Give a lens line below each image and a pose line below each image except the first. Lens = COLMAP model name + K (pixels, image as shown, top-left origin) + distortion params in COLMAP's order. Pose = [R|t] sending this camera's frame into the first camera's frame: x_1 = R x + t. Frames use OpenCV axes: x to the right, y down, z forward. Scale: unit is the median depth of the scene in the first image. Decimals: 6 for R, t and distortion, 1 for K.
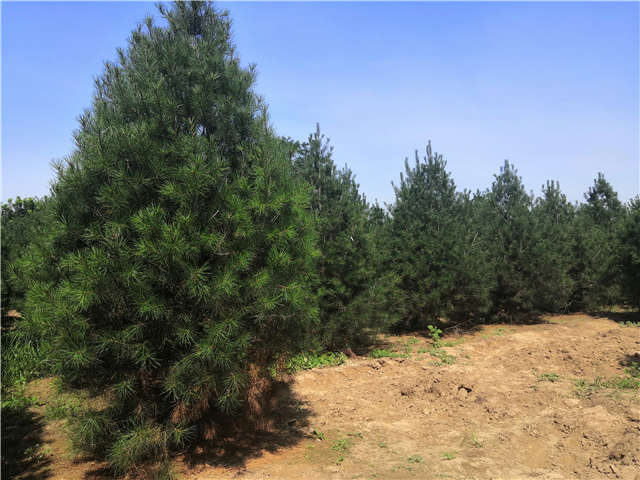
lens RADIAL K [[525.9, 0, 317.4], [0, 525.9, 238.1], [0, 0, 1]] dist [0.014049, 0.007349]
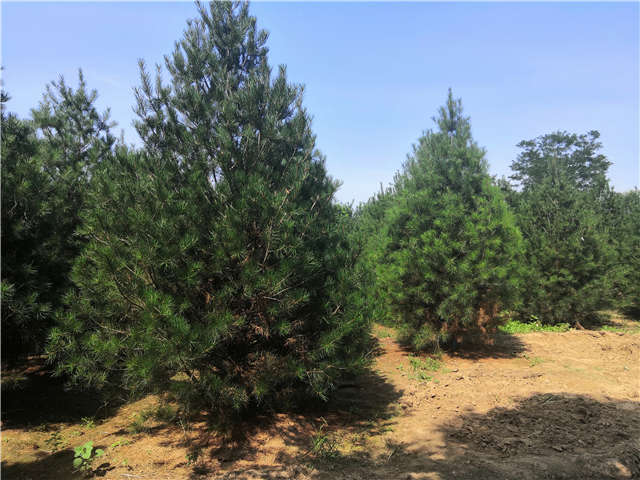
lens RADIAL K [[525.9, 0, 317.6], [0, 525.9, 239.0], [0, 0, 1]] dist [0.014049, 0.007349]
pose [[0.870398, -0.007675, -0.492290, 0.336548], [0.013715, 0.999868, 0.008661, -0.046001], [0.492159, -0.014290, 0.870388, -1.073718]]
